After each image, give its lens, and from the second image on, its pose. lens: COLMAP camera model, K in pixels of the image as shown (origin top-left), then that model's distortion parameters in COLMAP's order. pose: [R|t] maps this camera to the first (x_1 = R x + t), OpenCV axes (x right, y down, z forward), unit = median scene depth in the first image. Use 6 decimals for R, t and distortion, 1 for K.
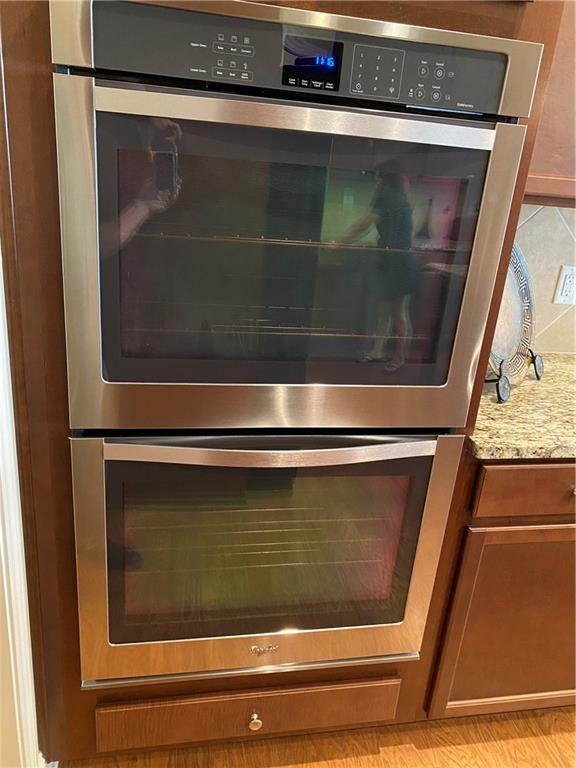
lens RADIAL K [[587.6, 0, 286.7], [0, 587.6, 382.3], [0, 0, 1]] dist [0.021828, -0.037443]
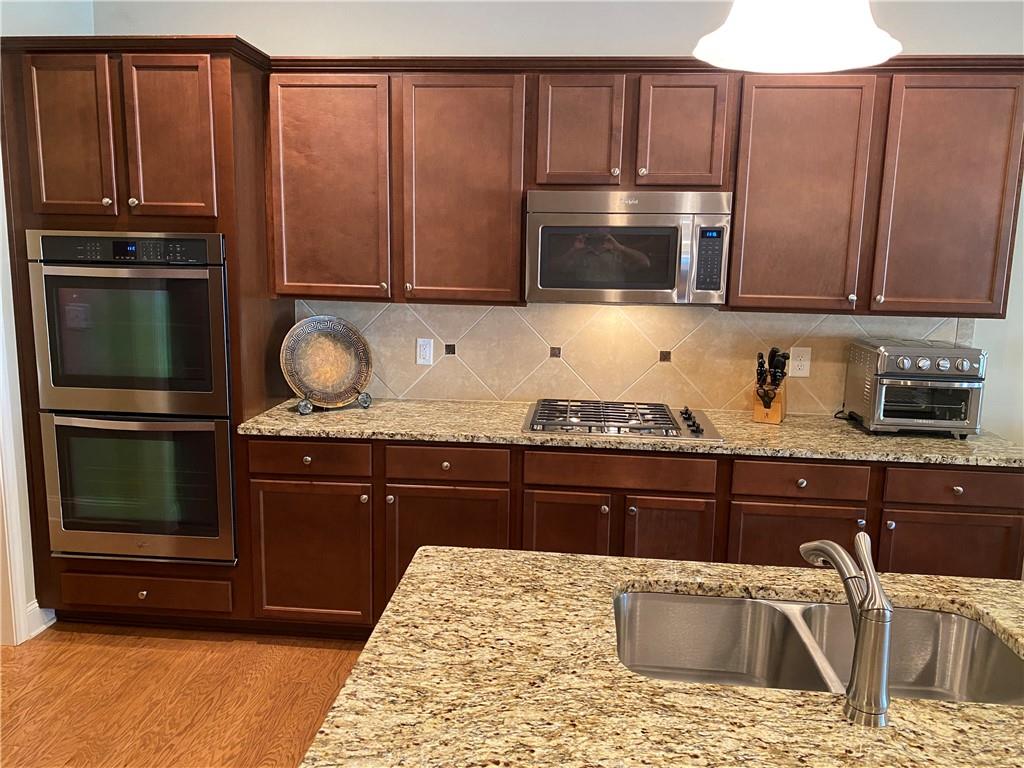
lens RADIAL K [[783.5, 0, 513.4], [0, 783.5, 384.9], [0, 0, 1]] dist [0.021828, -0.037443]
pose [[0.961300, -0.016860, -0.274989, 1.990306], [-0.038149, 0.980364, -0.193469, 0.458612], [0.272851, 0.196472, 0.941781, -1.213063]]
